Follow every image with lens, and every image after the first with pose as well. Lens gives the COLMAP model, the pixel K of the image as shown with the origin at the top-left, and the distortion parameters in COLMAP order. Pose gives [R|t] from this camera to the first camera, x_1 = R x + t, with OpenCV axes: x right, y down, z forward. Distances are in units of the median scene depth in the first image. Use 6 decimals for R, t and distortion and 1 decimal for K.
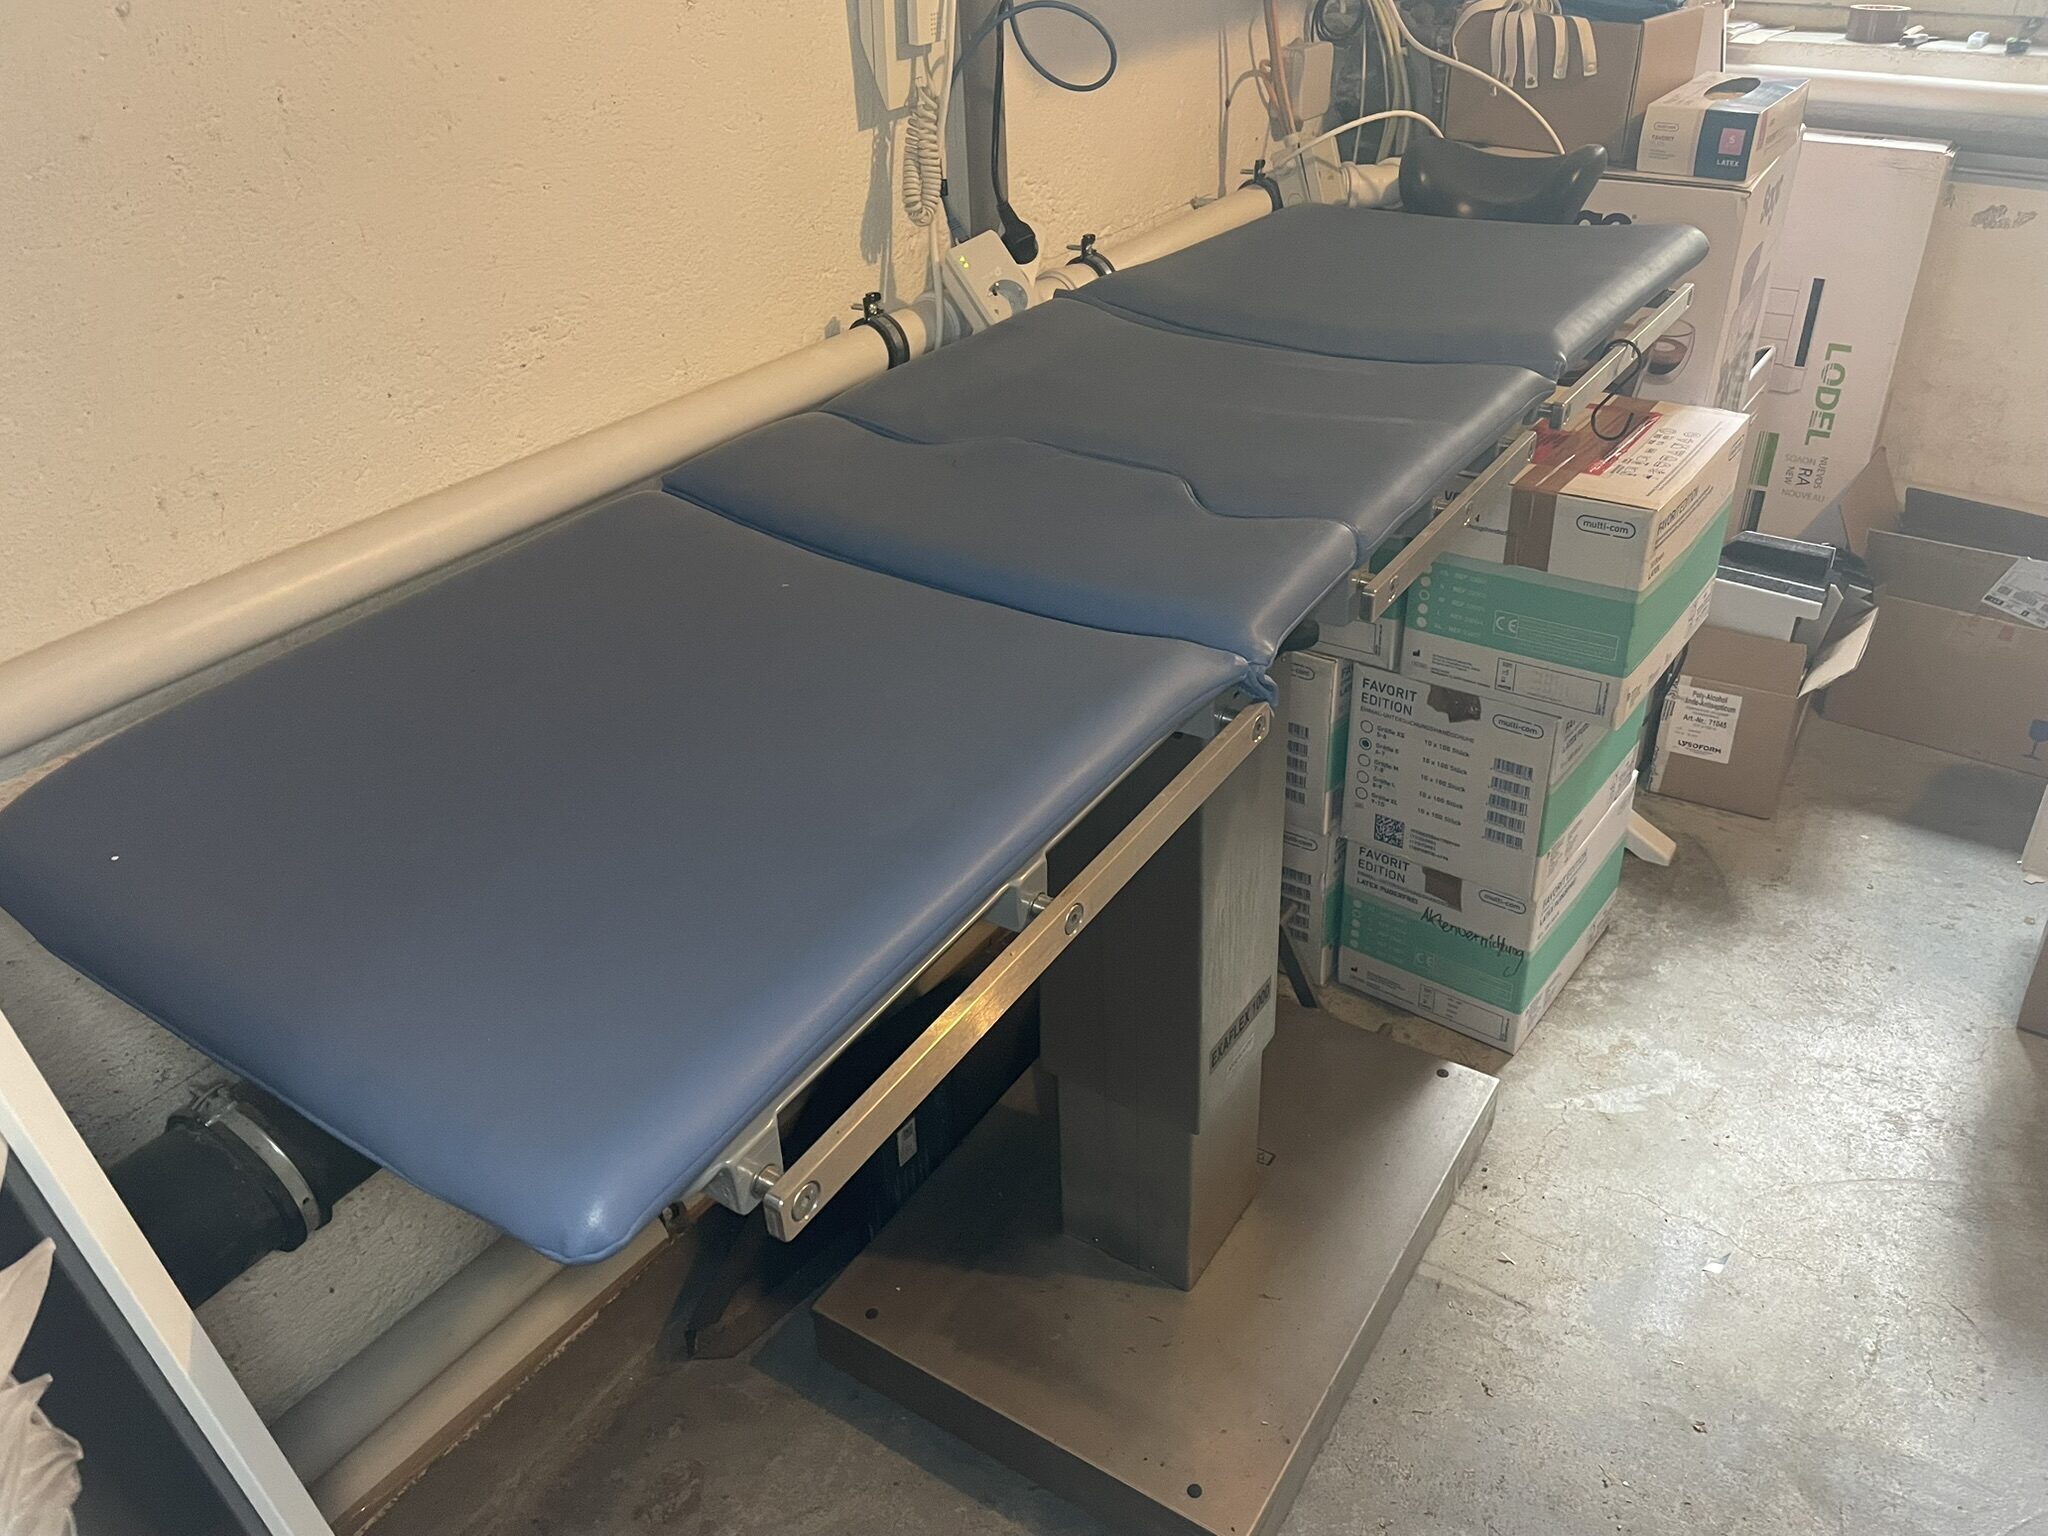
lens RADIAL K [[1569.6, 0, 1056.5], [0, 1569.6, 761.9], [0, 0, 1]] dist [0.068930, -0.109053]
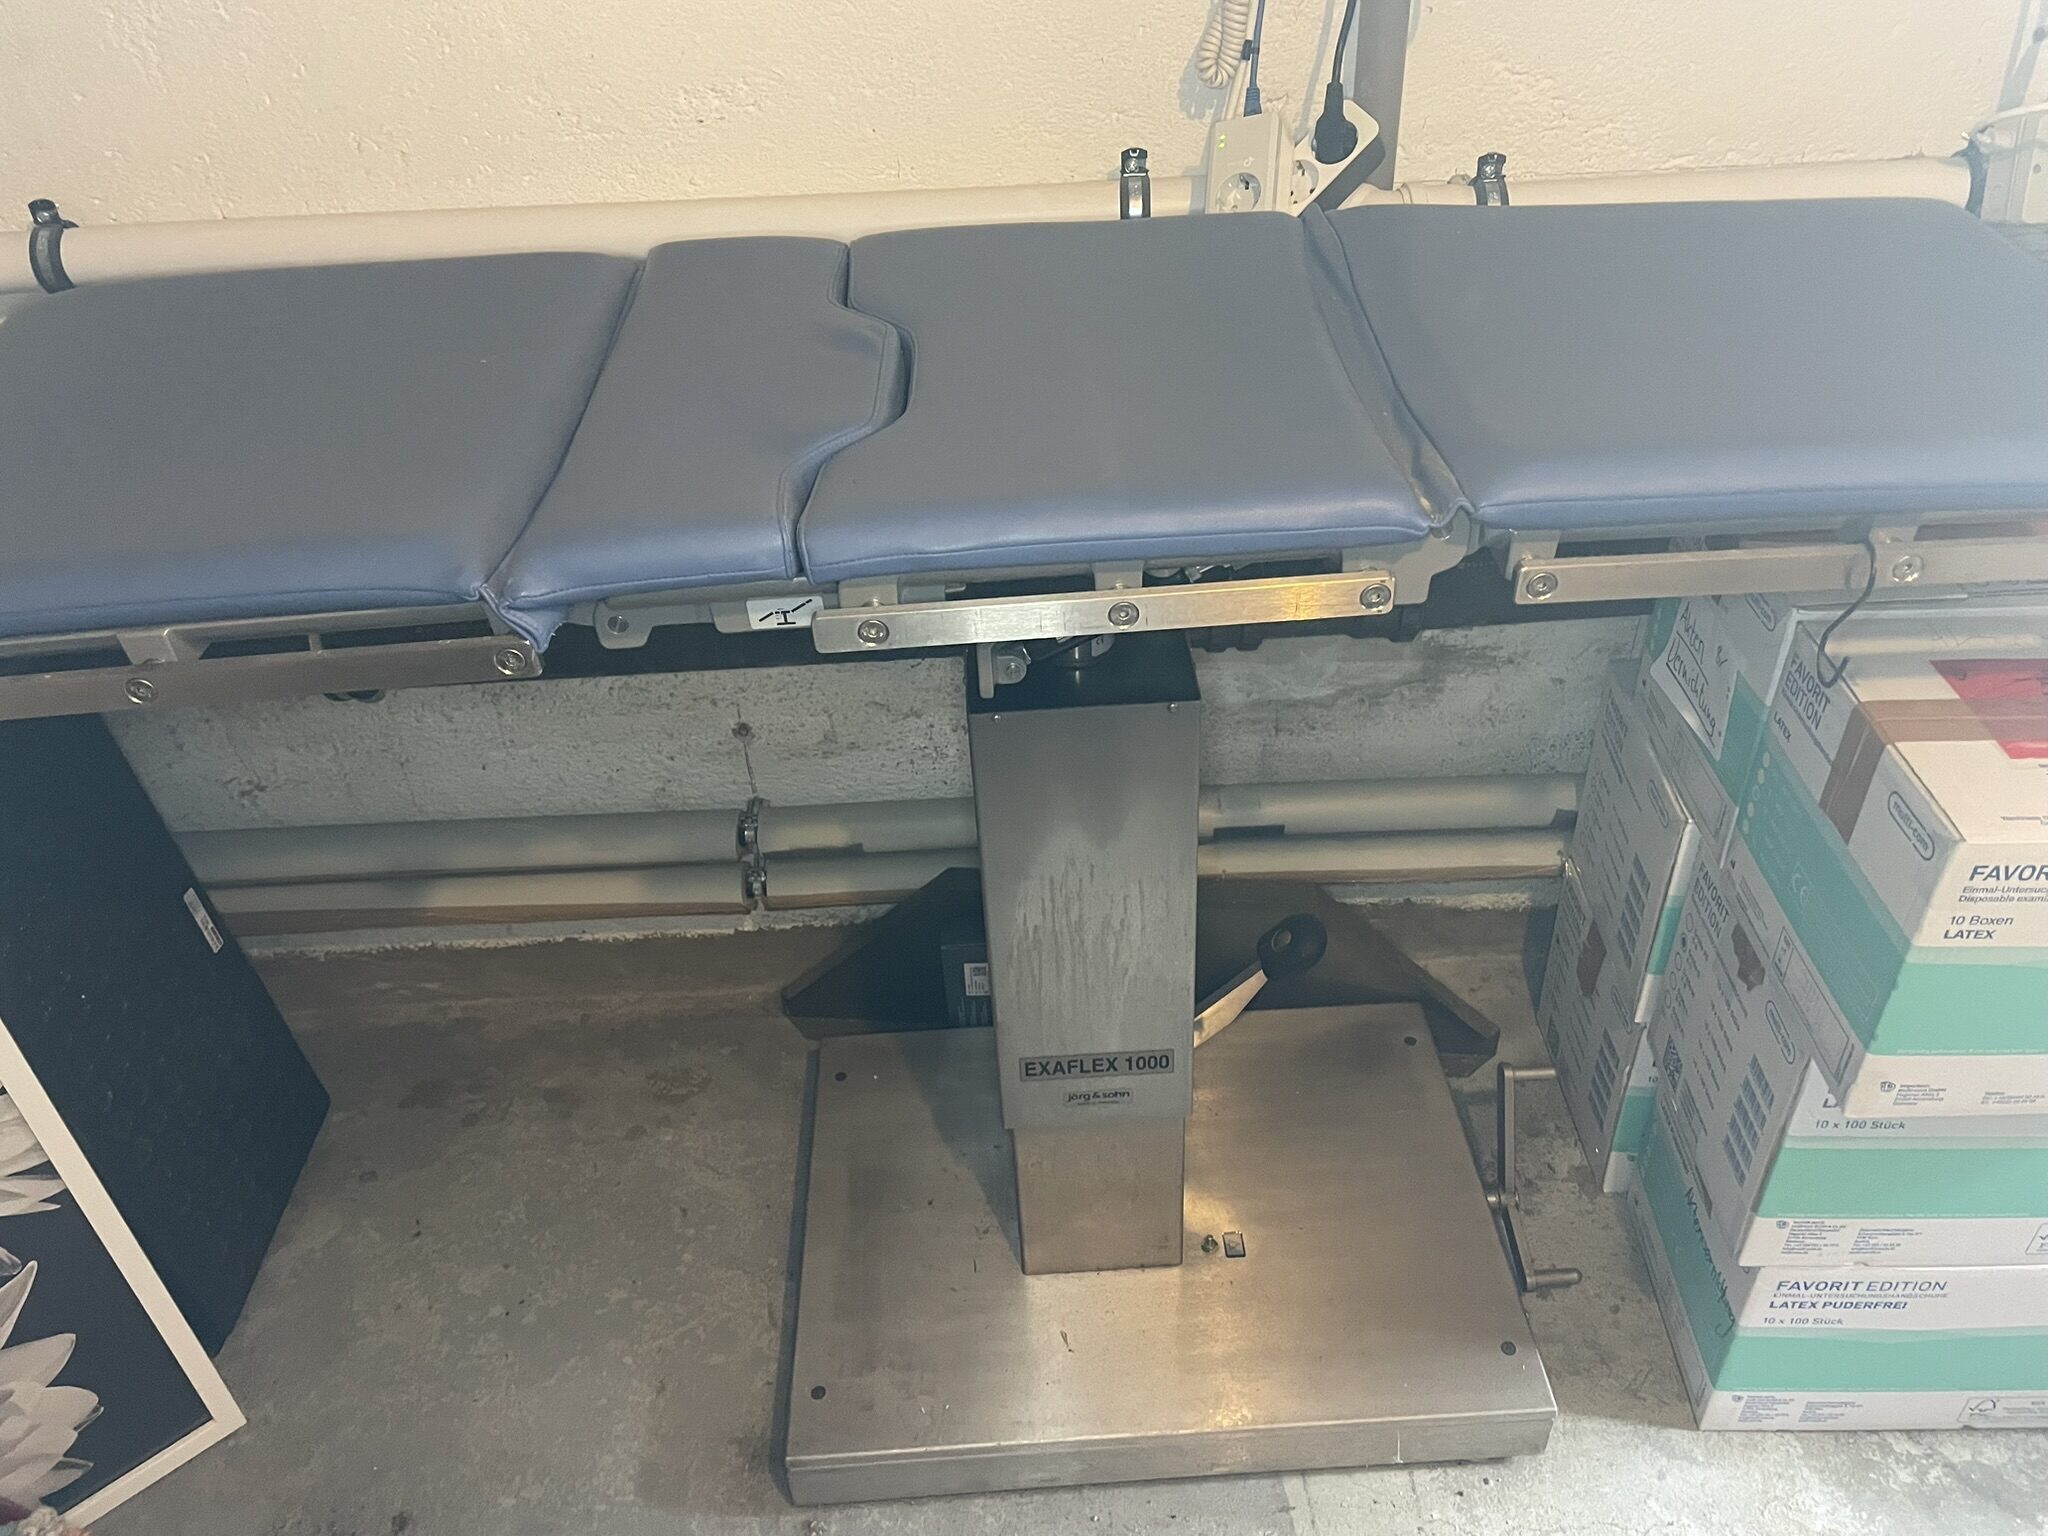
lens RADIAL K [[1569.6, 0, 1029.6], [0, 1569.6, 755.8], [0, 0, 1]] dist [0.068930, -0.109053]
pose [[0.572933, 0.503857, -0.646433, 0.514129], [-0.409127, 0.859240, 0.307118, -0.212208], [0.710185, 0.088515, 0.698428, 0.300078]]
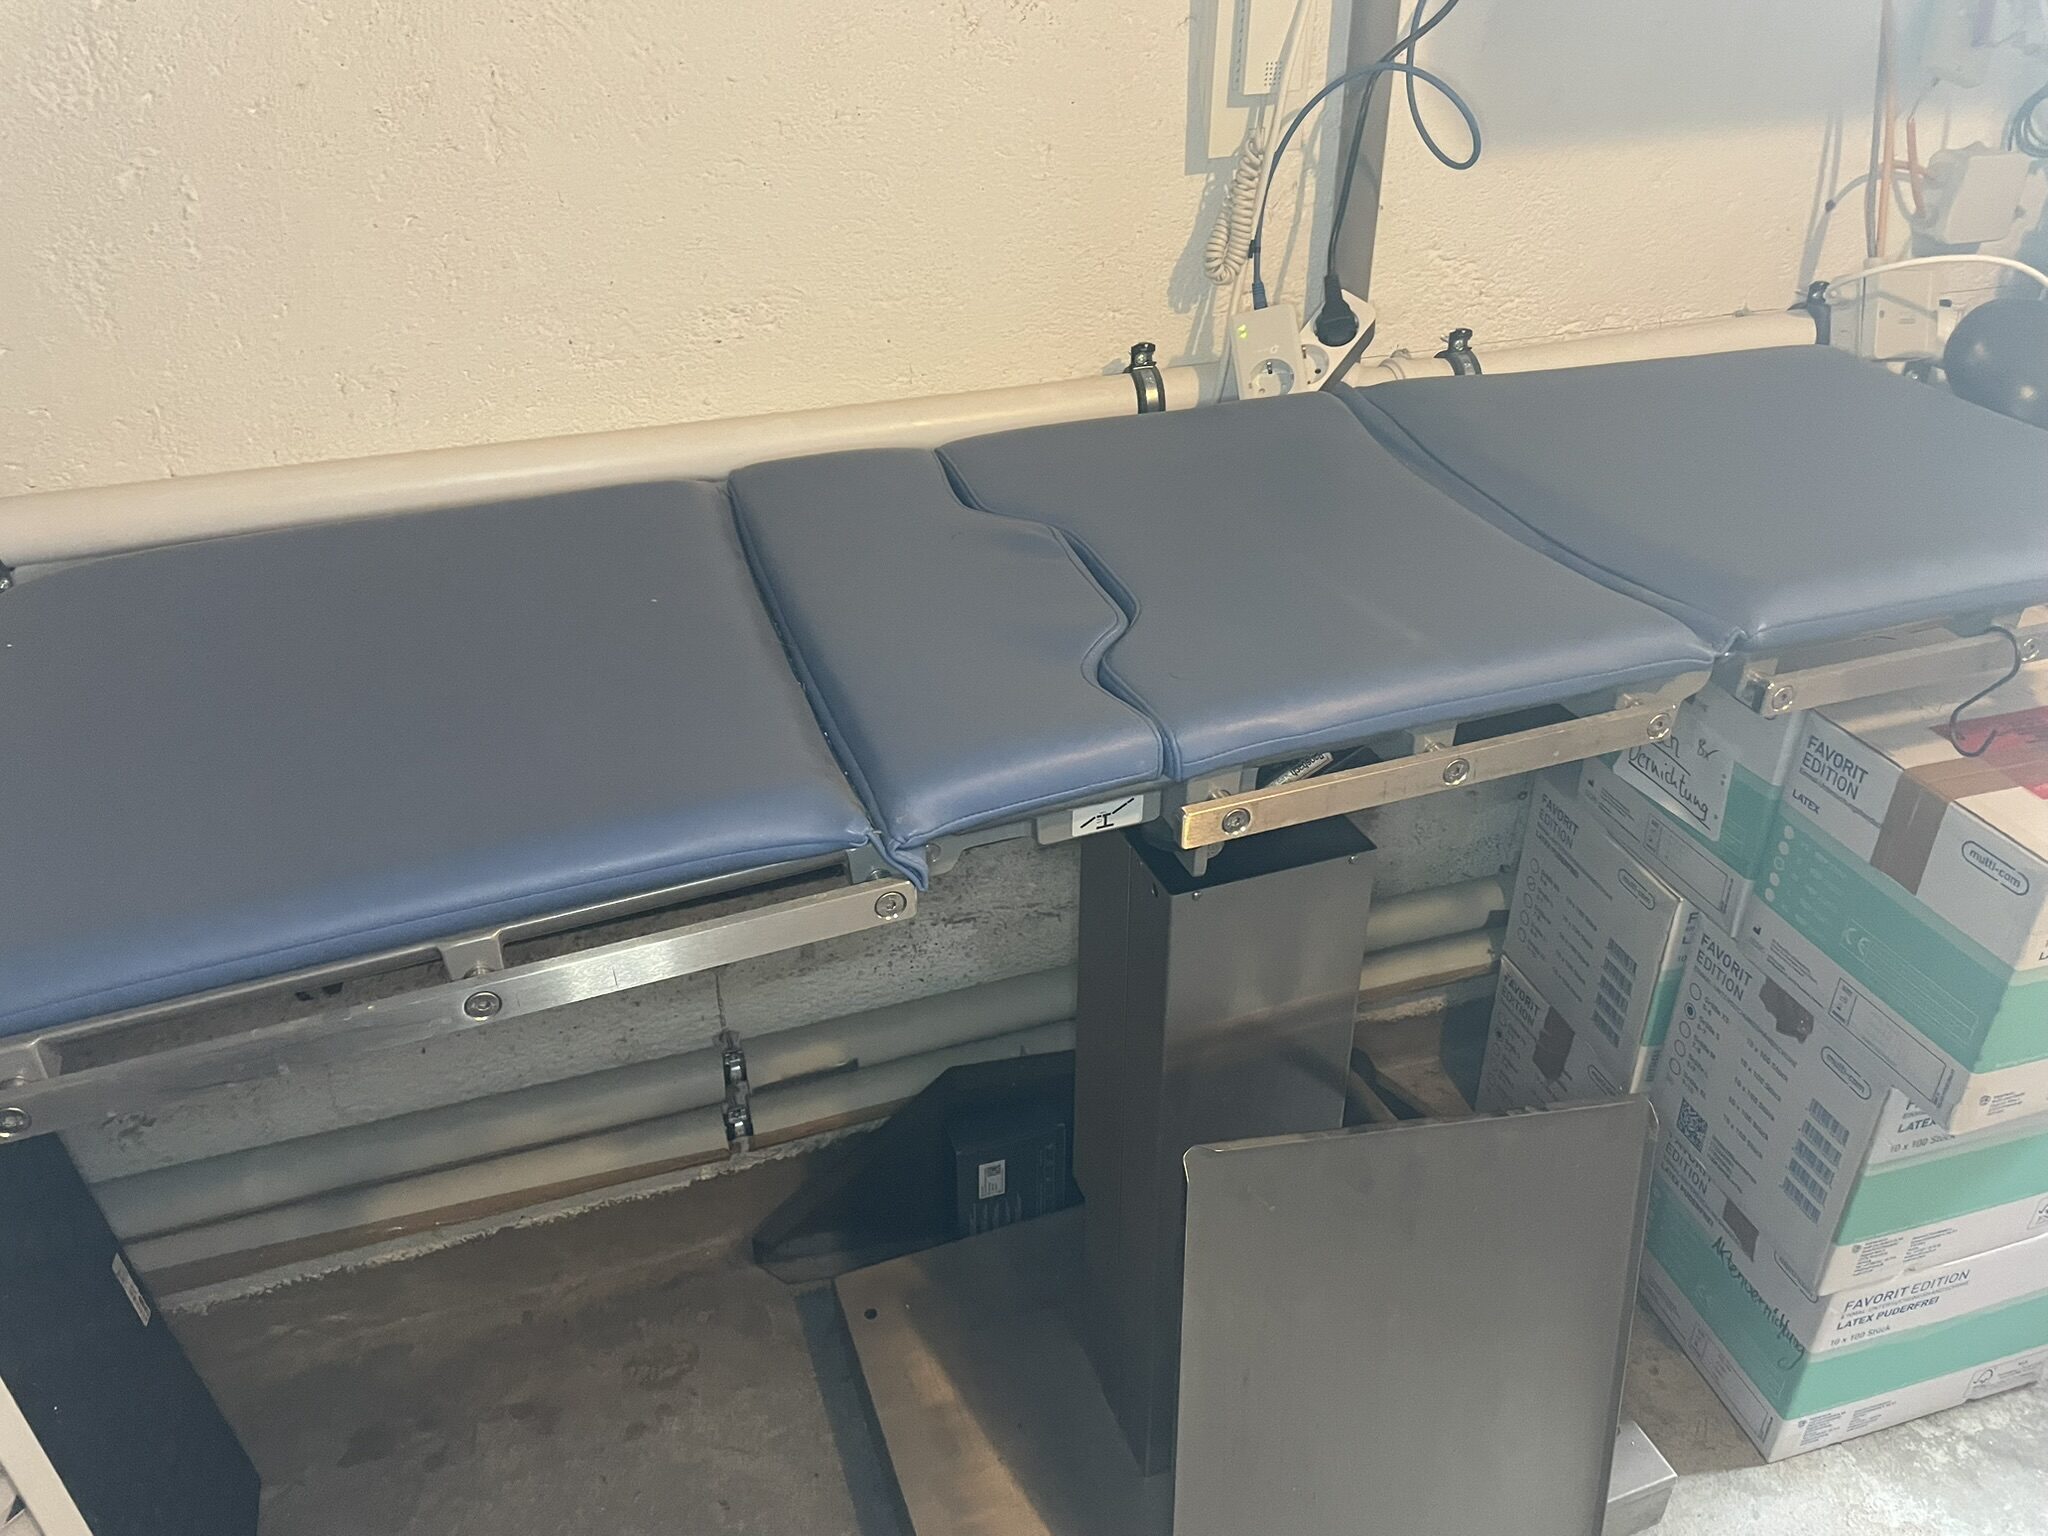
lens RADIAL K [[1569.6, 0, 1015.7], [0, 1569.6, 754.8], [0, 0, 1]] dist [0.068930, -0.109053]
pose [[0.791396, 0.342819, -0.506130, 0.326718], [-0.335616, 0.935673, 0.108986, -0.120224], [0.510934, 0.083615, 0.855543, 0.143043]]
